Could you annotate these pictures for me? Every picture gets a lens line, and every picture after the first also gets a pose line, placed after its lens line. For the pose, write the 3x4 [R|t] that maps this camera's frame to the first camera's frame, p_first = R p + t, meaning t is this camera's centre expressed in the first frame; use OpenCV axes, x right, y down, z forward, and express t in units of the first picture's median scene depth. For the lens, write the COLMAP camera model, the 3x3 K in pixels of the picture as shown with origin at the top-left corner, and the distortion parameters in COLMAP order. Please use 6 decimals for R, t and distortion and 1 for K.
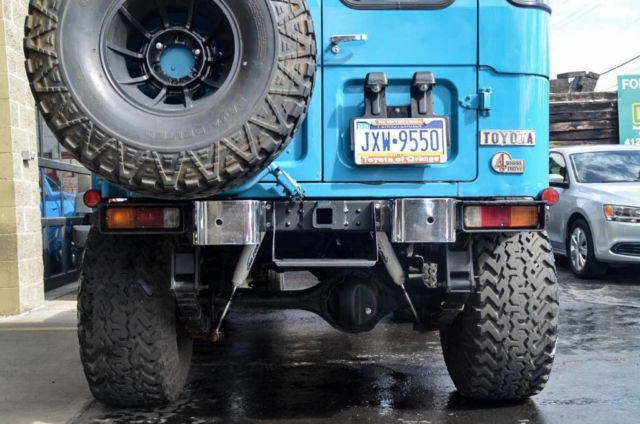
lens RADIAL K [[791.8, 0, 318.1], [0, 791.8, 212.0], [0, 0, 1]] dist [0.129025, 0.000000]
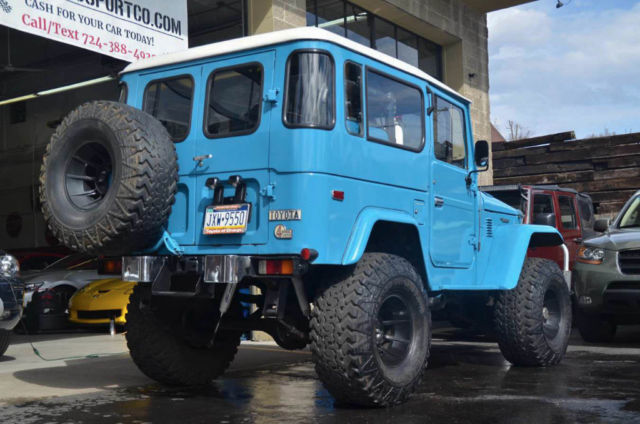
lens RADIAL K [[791.8, 0, 319.8], [0, 791.8, 225.4], [0, 0, 1]] dist [0.129025, 0.000000]
pose [[0.789724, -0.021914, -0.613071, 1.206243], [-0.012038, 0.998616, -0.051202, 0.002165], [0.613344, 0.047816, 0.788367, -0.132633]]
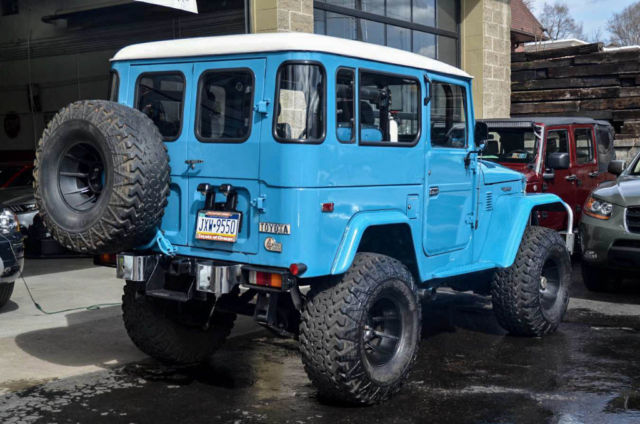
lens RADIAL K [[832.4, 0, 317.9], [0, 832.4, 214.7], [0, 0, 1]] dist [0.161750, 0.000000]
pose [[0.776686, 0.069108, -0.626085, 1.298079], [-0.022388, 0.996364, 0.082207, -0.251359], [0.629490, -0.049832, 0.775409, -0.177247]]
